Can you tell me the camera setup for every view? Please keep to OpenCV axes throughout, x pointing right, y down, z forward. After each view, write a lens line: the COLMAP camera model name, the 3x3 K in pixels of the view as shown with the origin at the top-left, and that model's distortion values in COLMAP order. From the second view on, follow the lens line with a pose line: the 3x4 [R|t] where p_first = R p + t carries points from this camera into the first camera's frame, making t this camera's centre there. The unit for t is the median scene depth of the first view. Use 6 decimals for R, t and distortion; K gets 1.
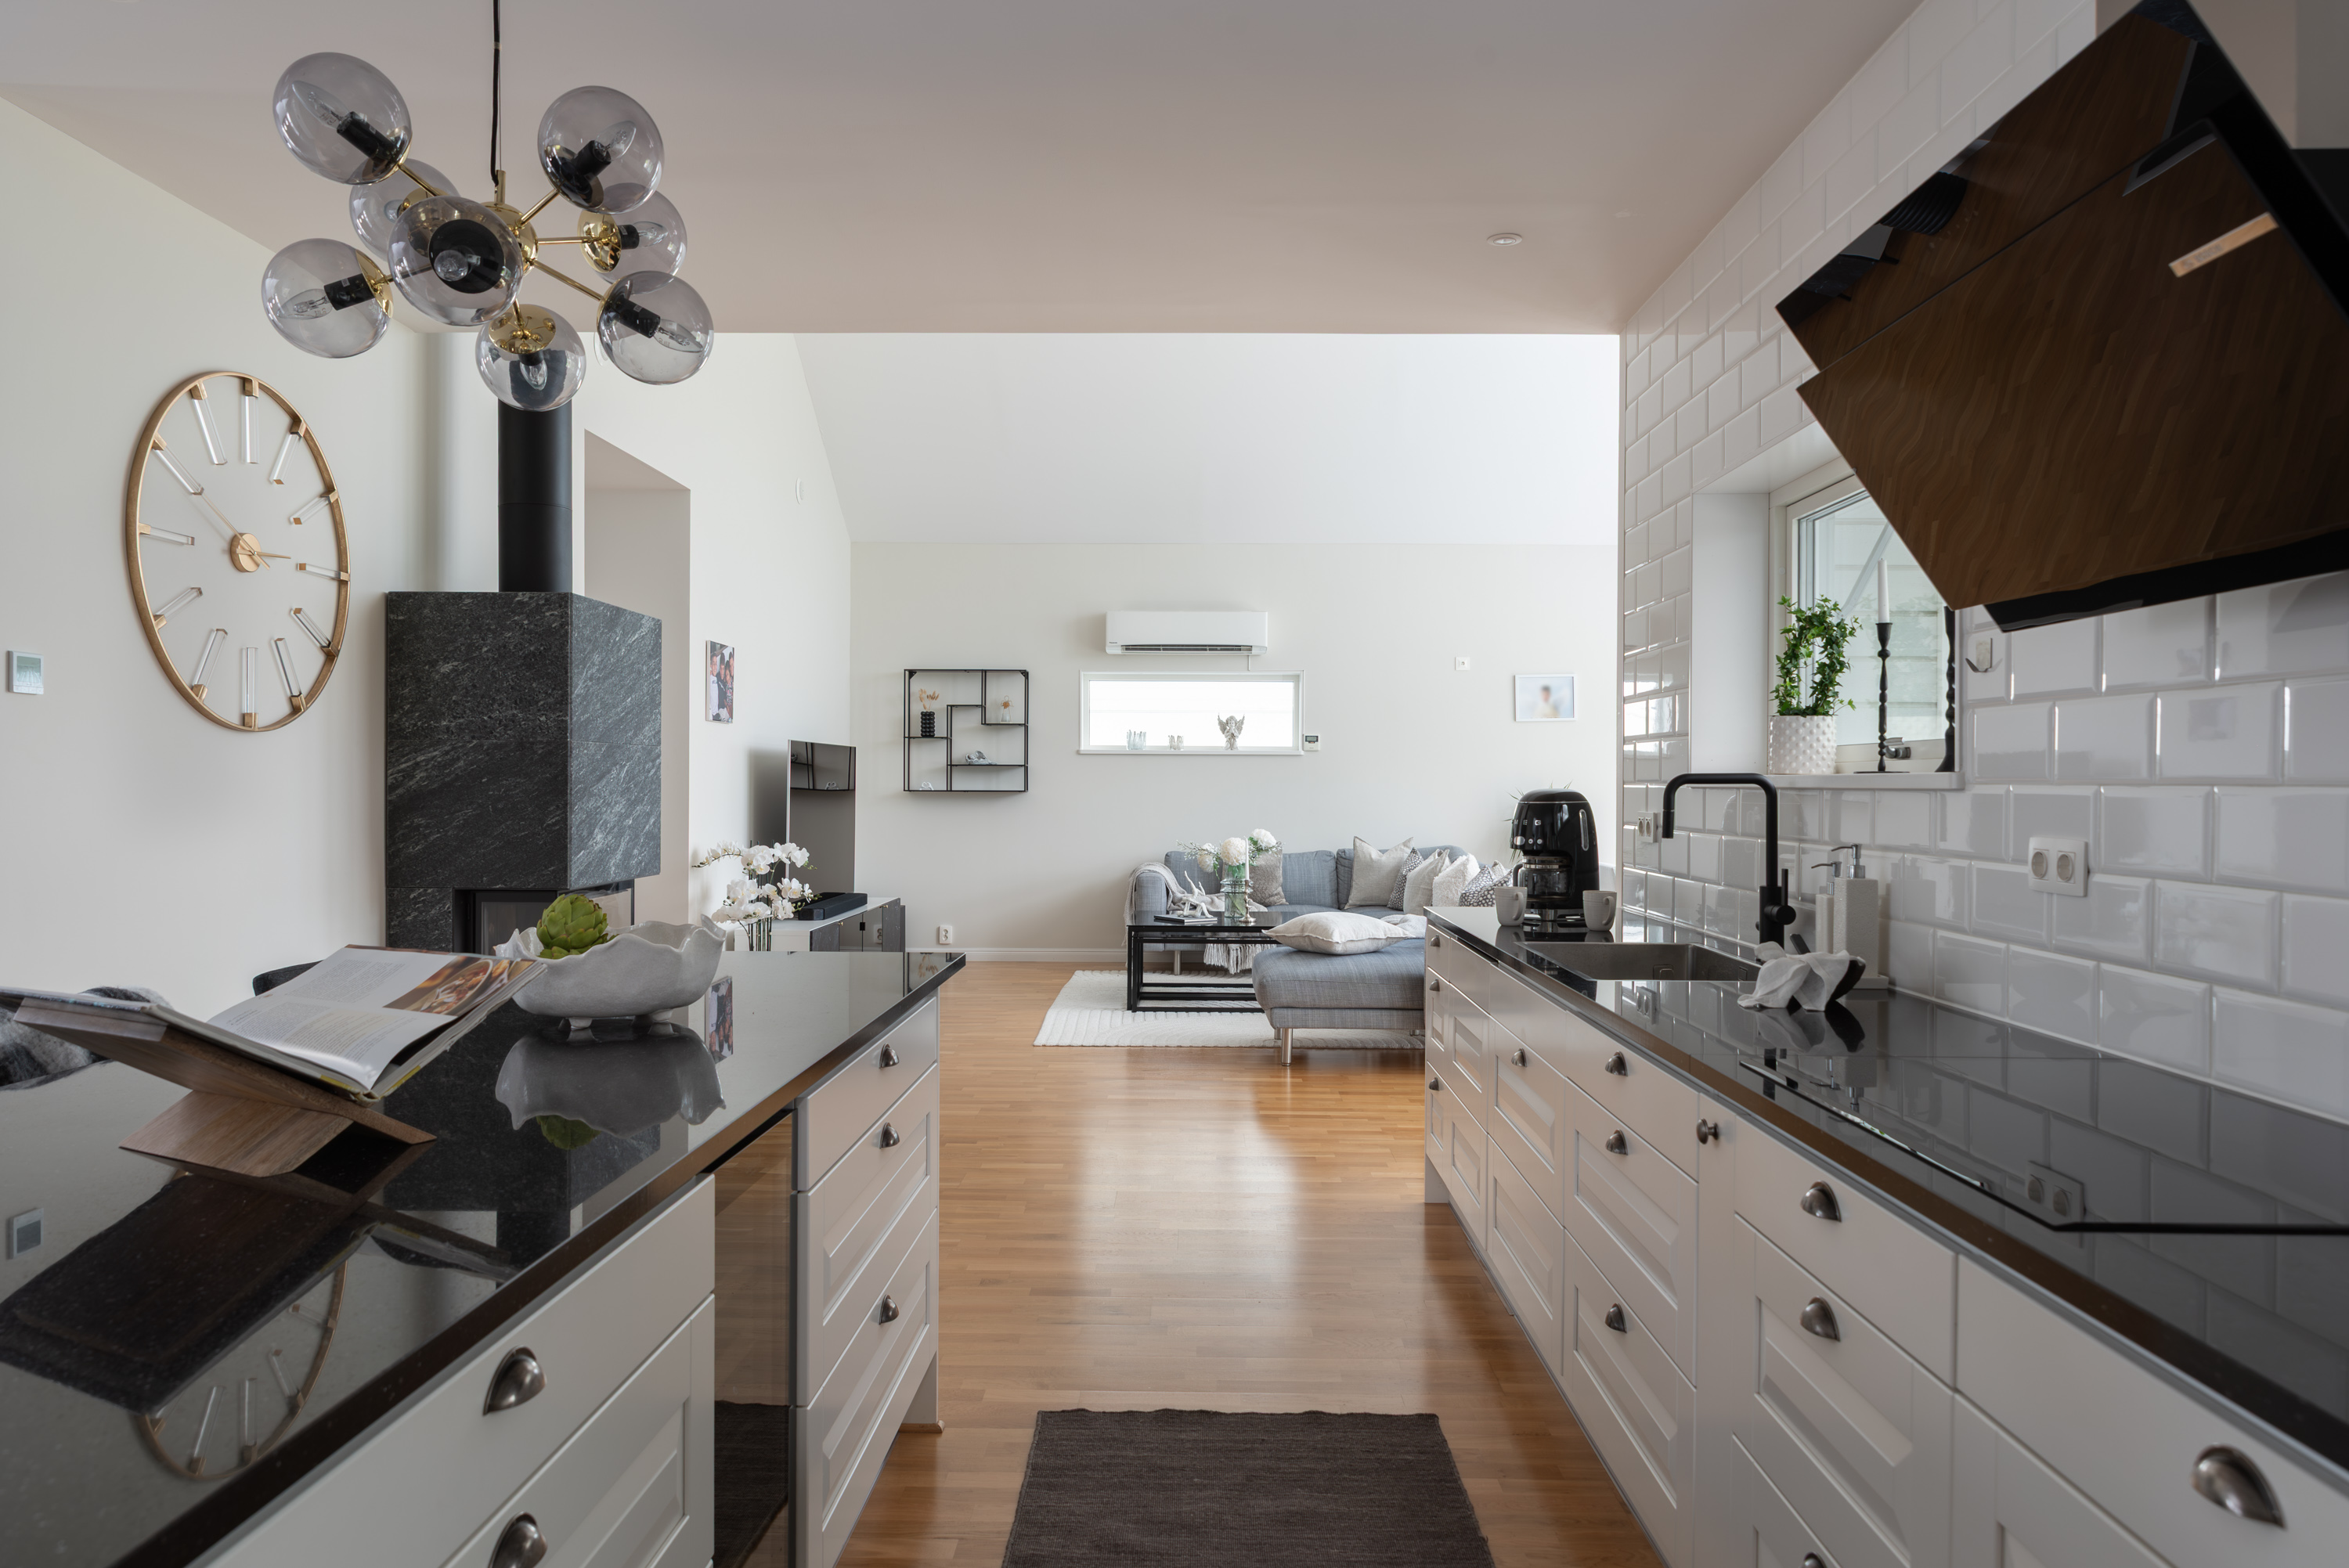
lens RADIAL K [[1585.8, 0, 1167.2], [0, 1585.8, 786.9], [0, 0, 1]] dist [-0.000375, -0.007266]
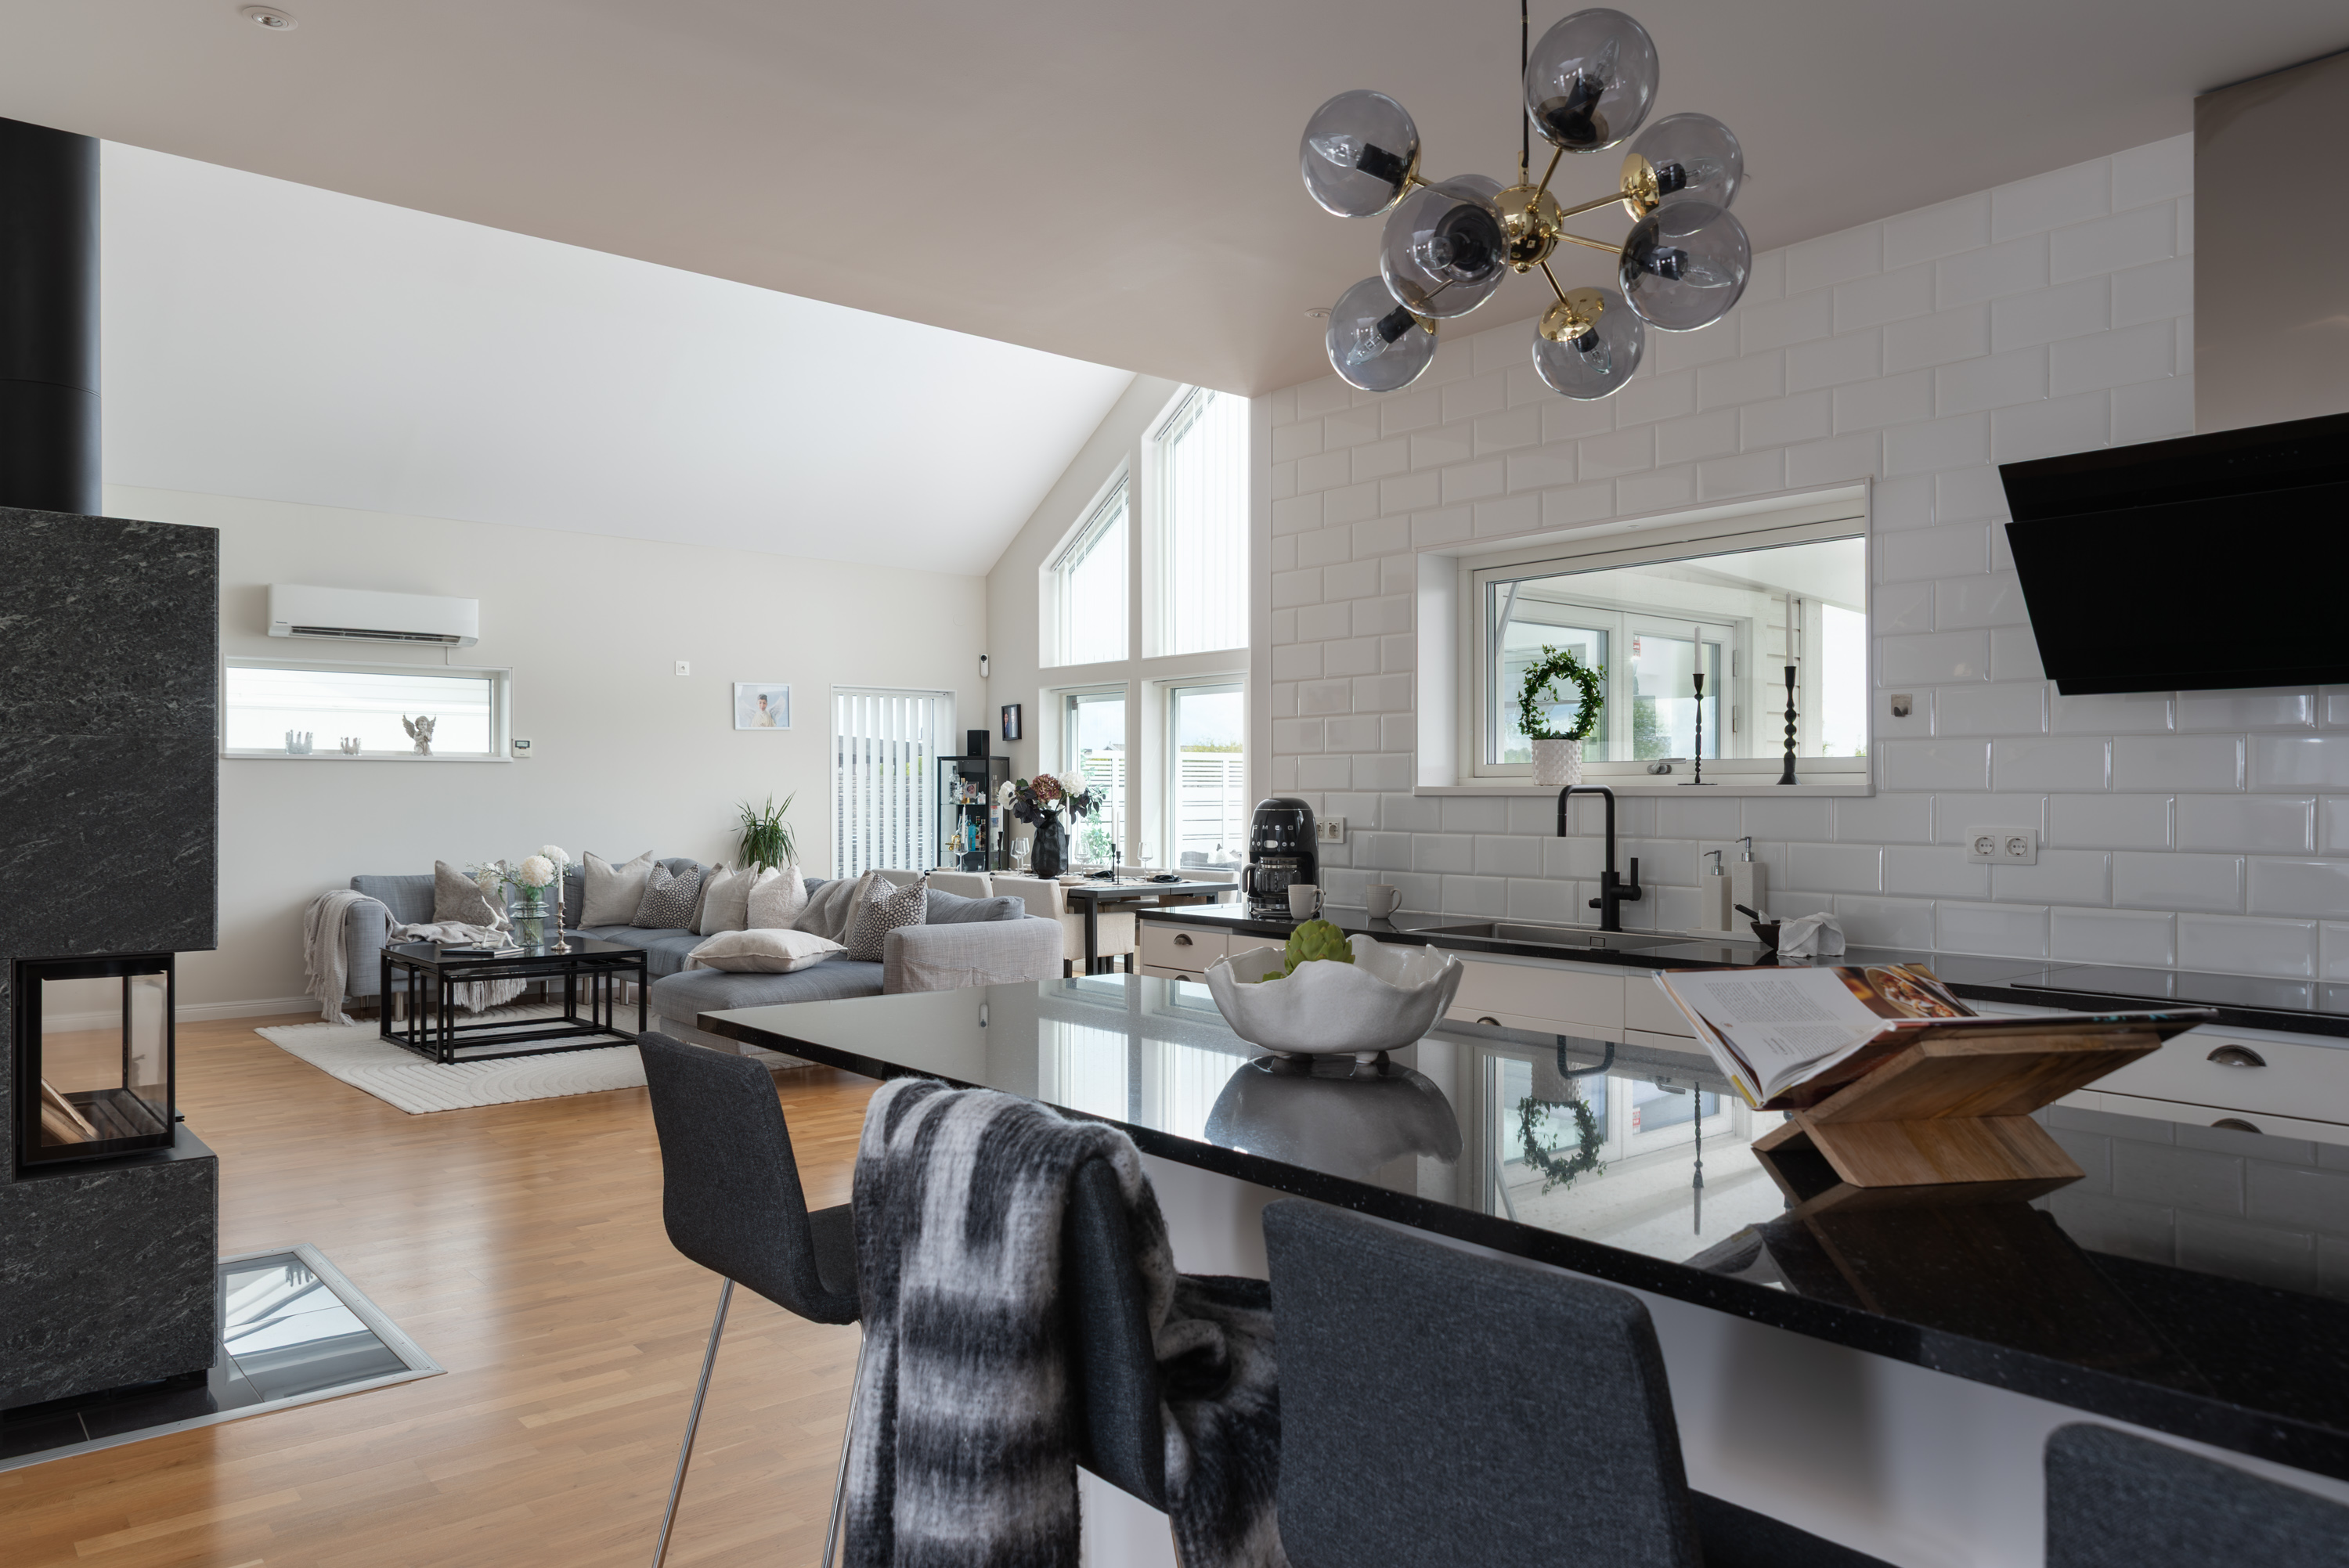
lens RADIAL K [[1590.7, 0, 1174.5], [0, 1590.7, 784.0], [0, 0, 1]] dist [-0.002929, -0.000747]
pose [[0.746844, -0.000008, 0.664999, -0.528493], [0.004612, 0.999976, -0.005167, -0.003066], [-0.664983, 0.006926, 0.746826, 0.188953]]
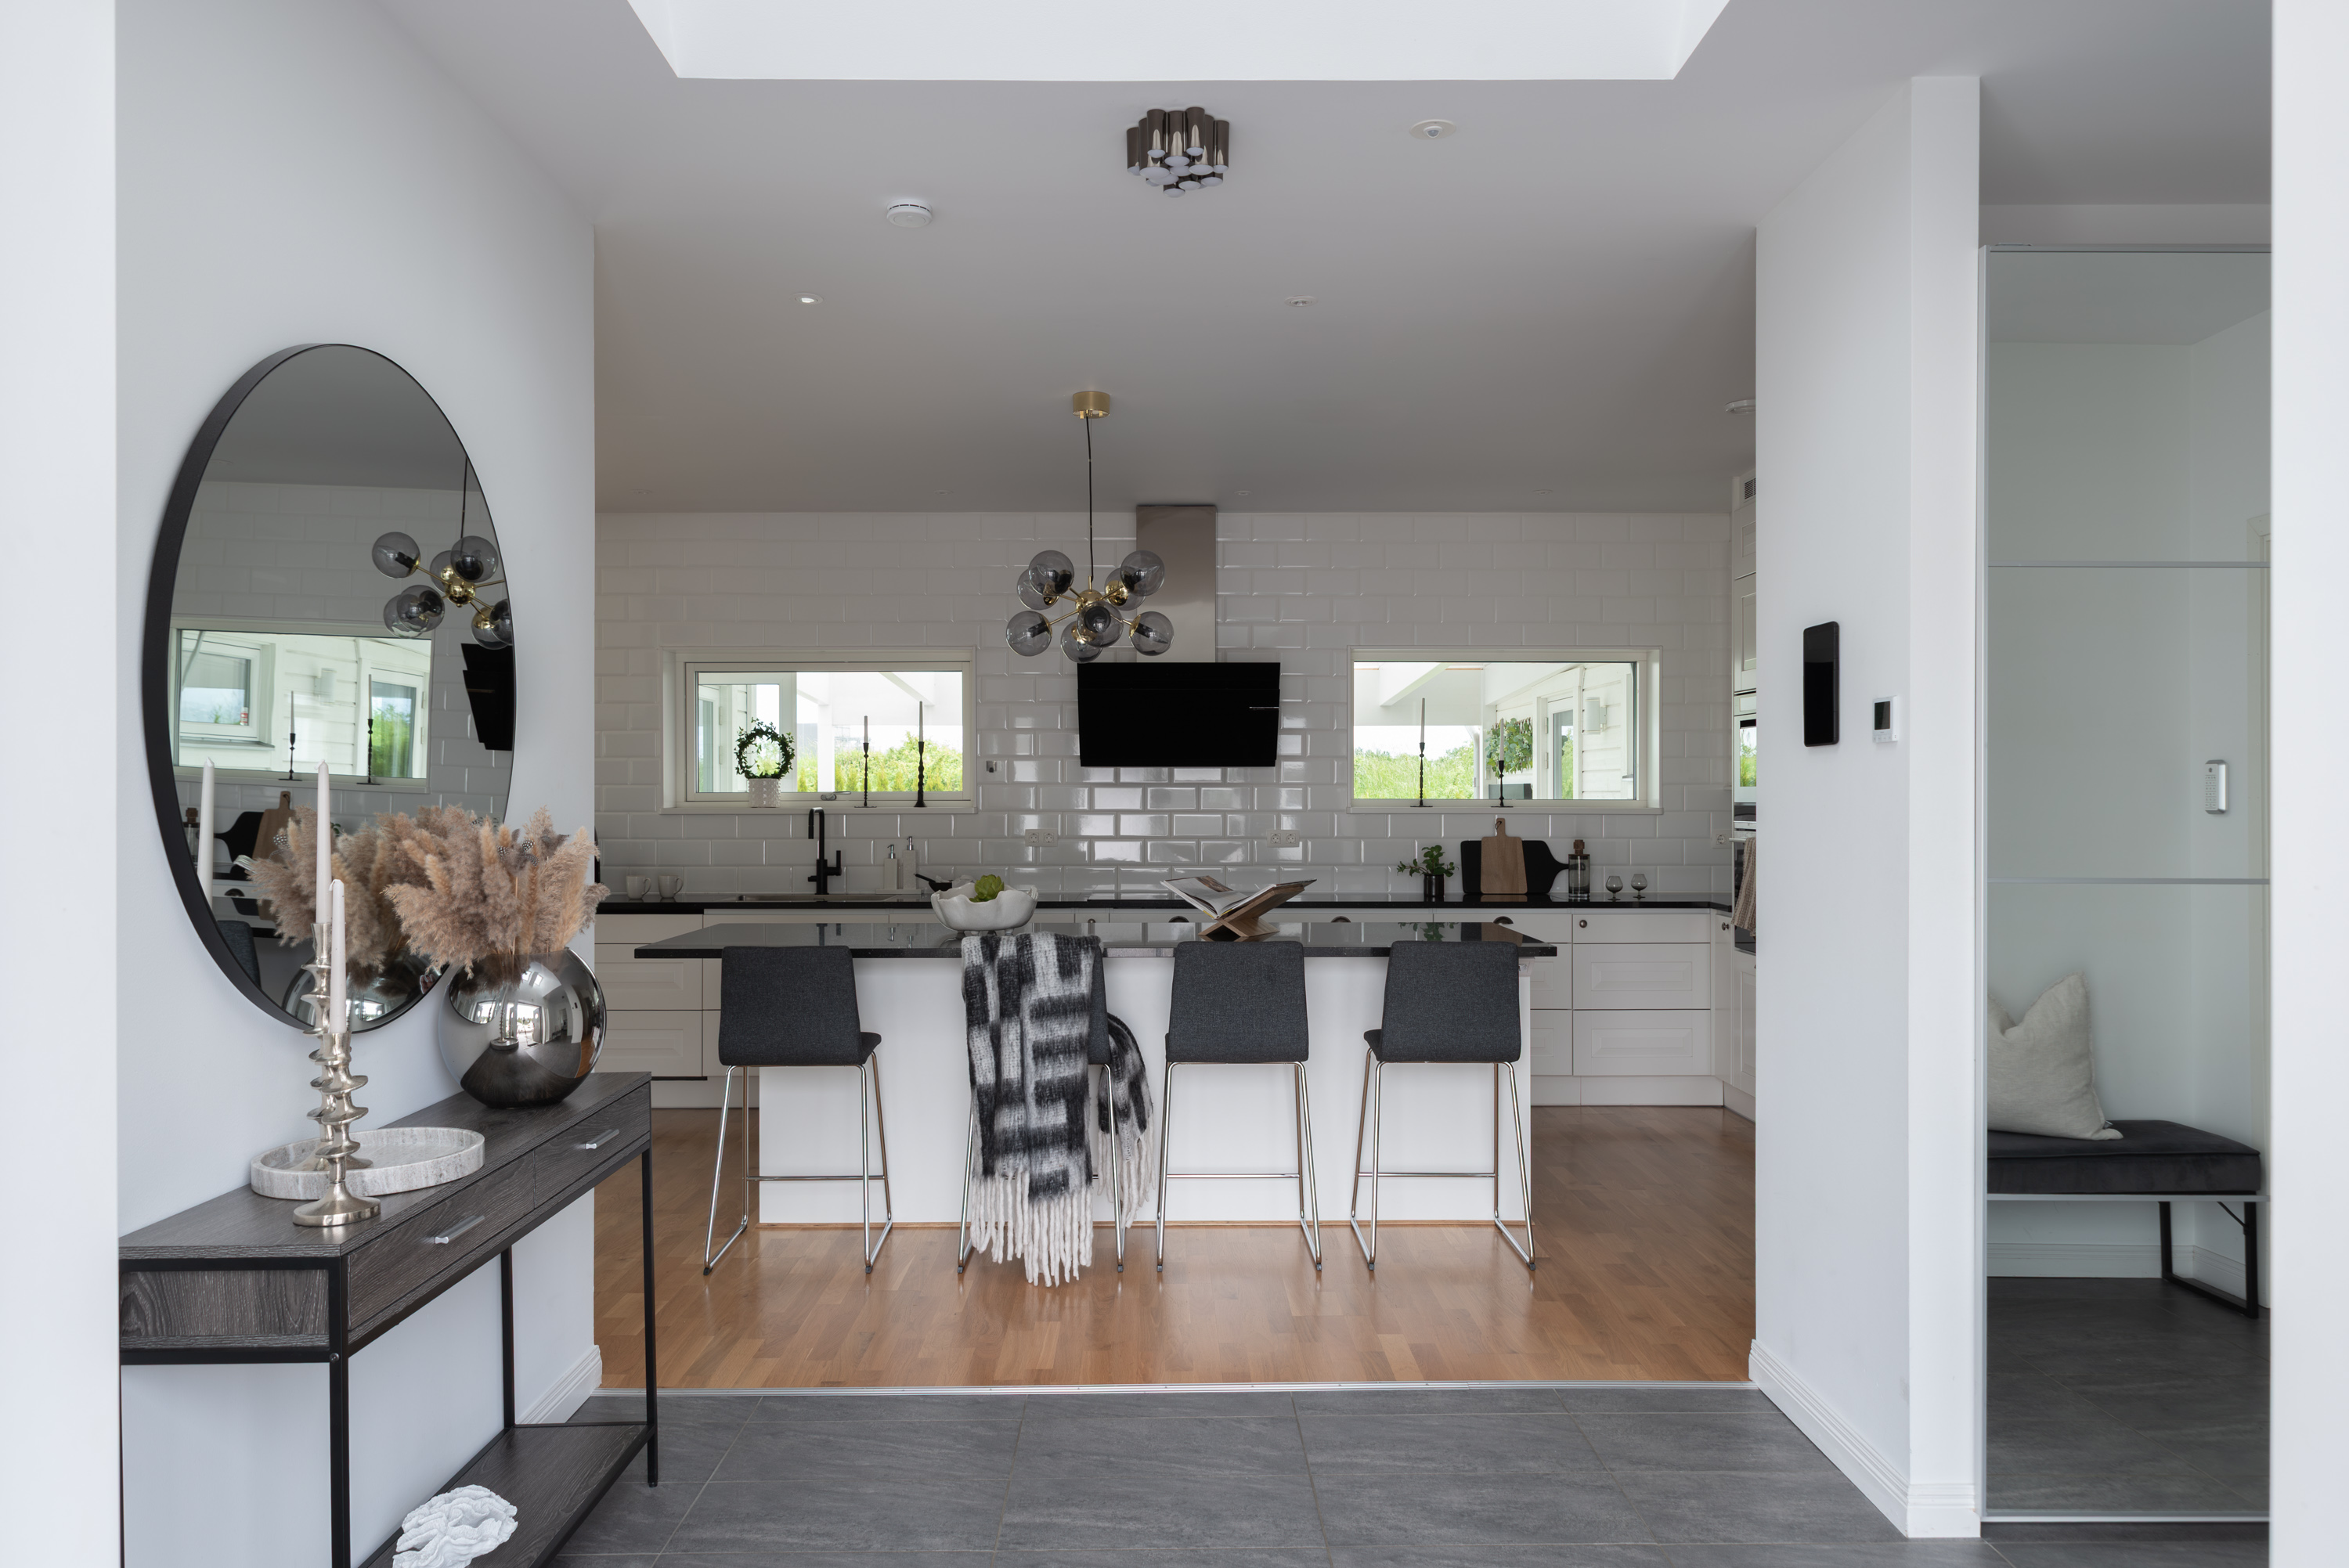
lens RADIAL K [[1525.4, 0, 1168.0], [0, 1525.4, 801.6], [0, 0, 1]] dist [0.001072, -0.000594]
pose [[-0.026313, -0.005402, 0.999639, -1.209296], [0.005200, 0.999971, 0.005541, -0.018263], [-0.999640, 0.005344, -0.026285, 0.411930]]
